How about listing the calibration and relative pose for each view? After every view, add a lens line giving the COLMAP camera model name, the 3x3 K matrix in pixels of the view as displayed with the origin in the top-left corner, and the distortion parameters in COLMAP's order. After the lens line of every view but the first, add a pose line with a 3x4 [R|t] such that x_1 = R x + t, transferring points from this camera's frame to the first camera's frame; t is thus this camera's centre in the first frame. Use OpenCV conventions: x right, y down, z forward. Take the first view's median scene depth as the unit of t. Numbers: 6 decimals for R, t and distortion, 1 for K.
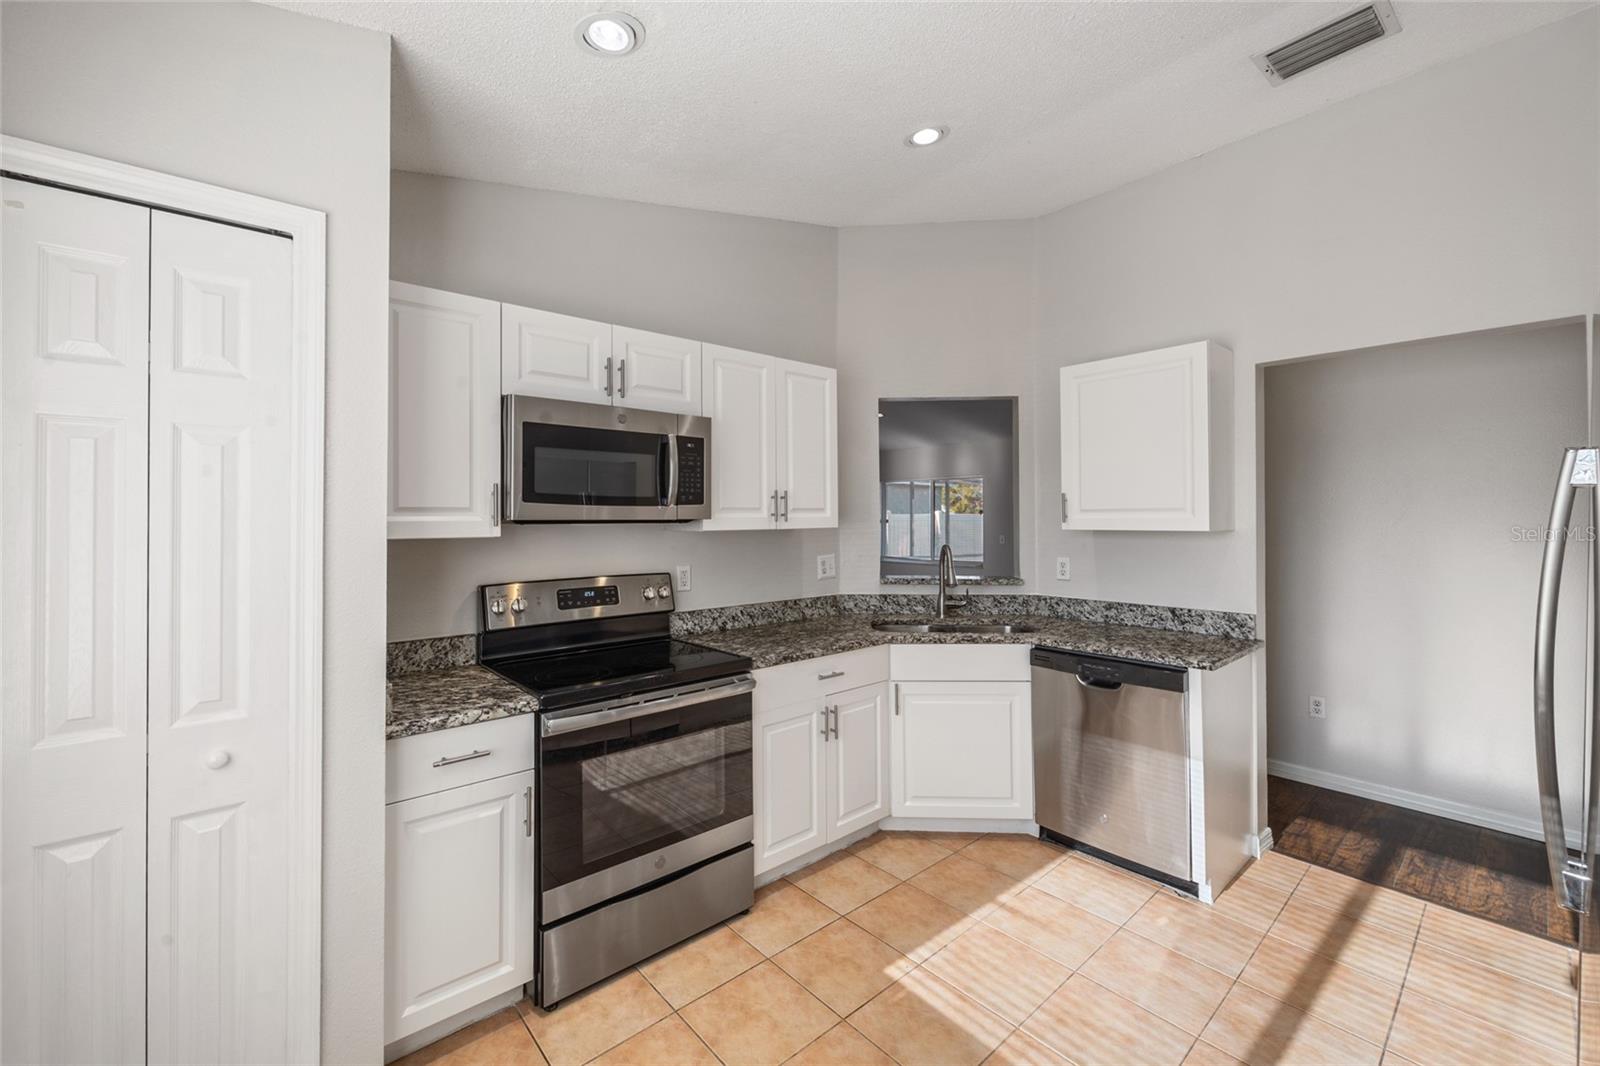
lens RADIAL K [[646.9, 0, 799.9], [0, 646.9, 520.3], [0, 0, 1]] dist [0.000704, 0.000990]
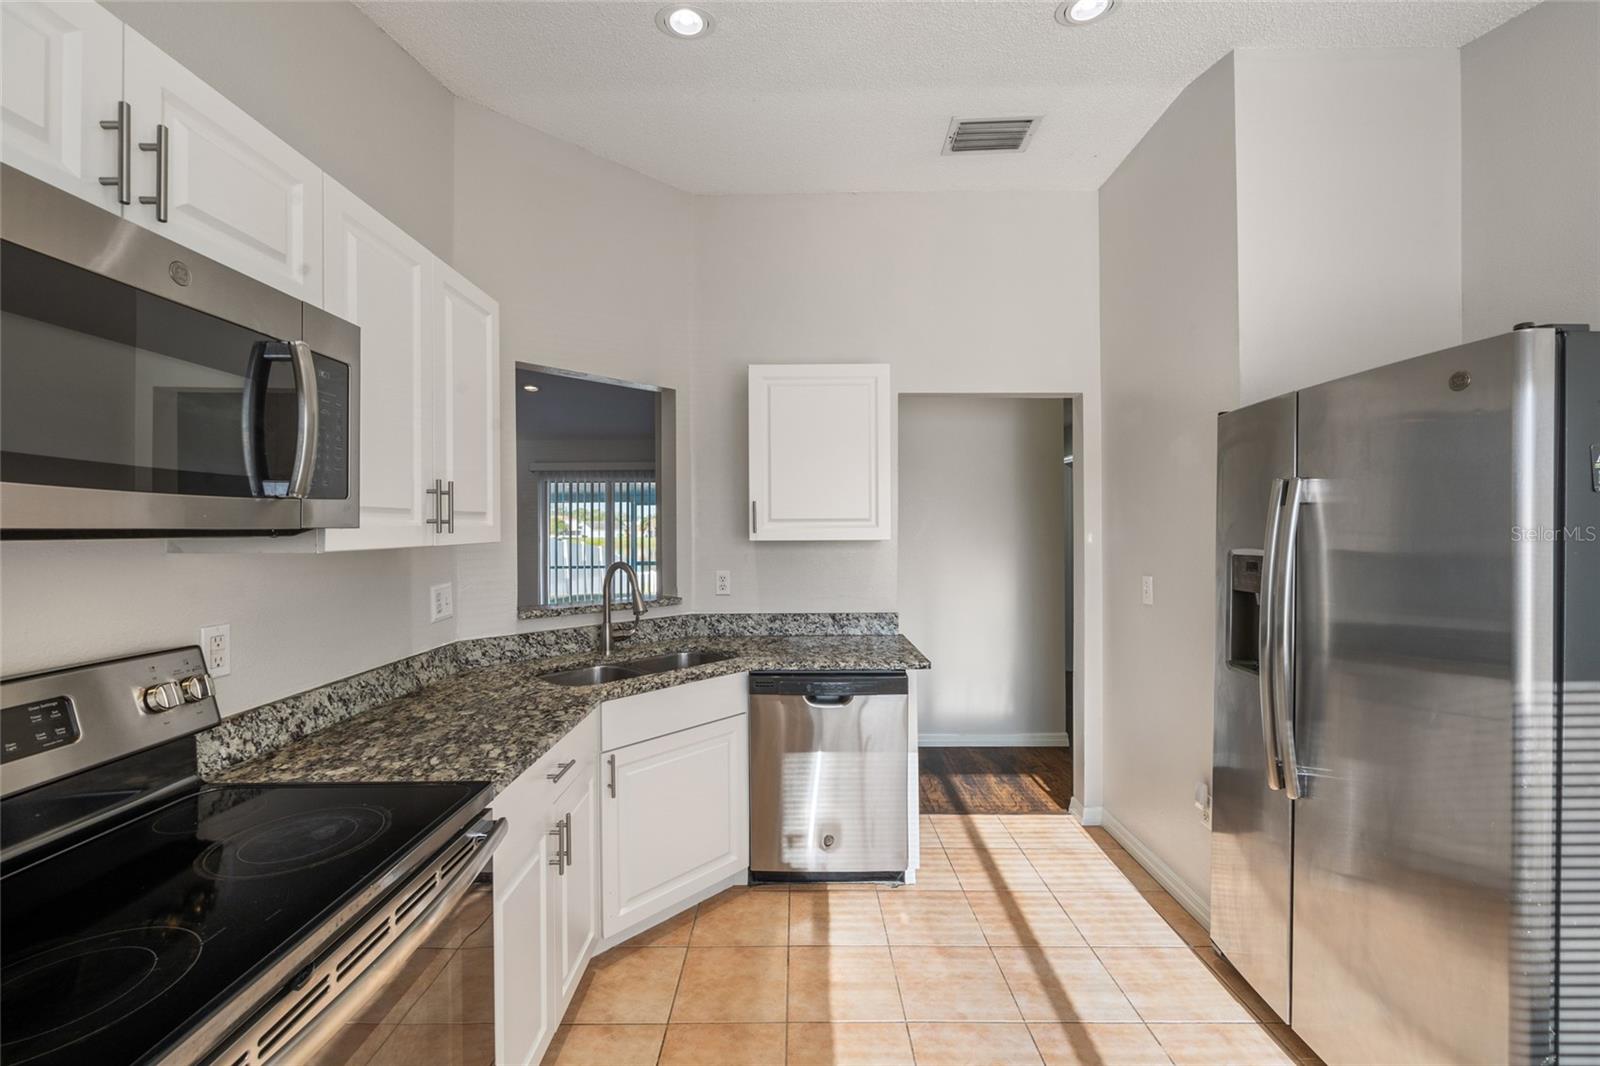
lens RADIAL K [[646.9, 0, 797.9], [0, 646.9, 533.7], [0, 0, 1]] dist [0.000704, 0.000990]
pose [[0.657599, -0.003928, 0.753358, -0.256365], [0.000823, 0.999990, 0.004495, 0.000459], [-0.753367, -0.002336, 0.657596, 0.357265]]
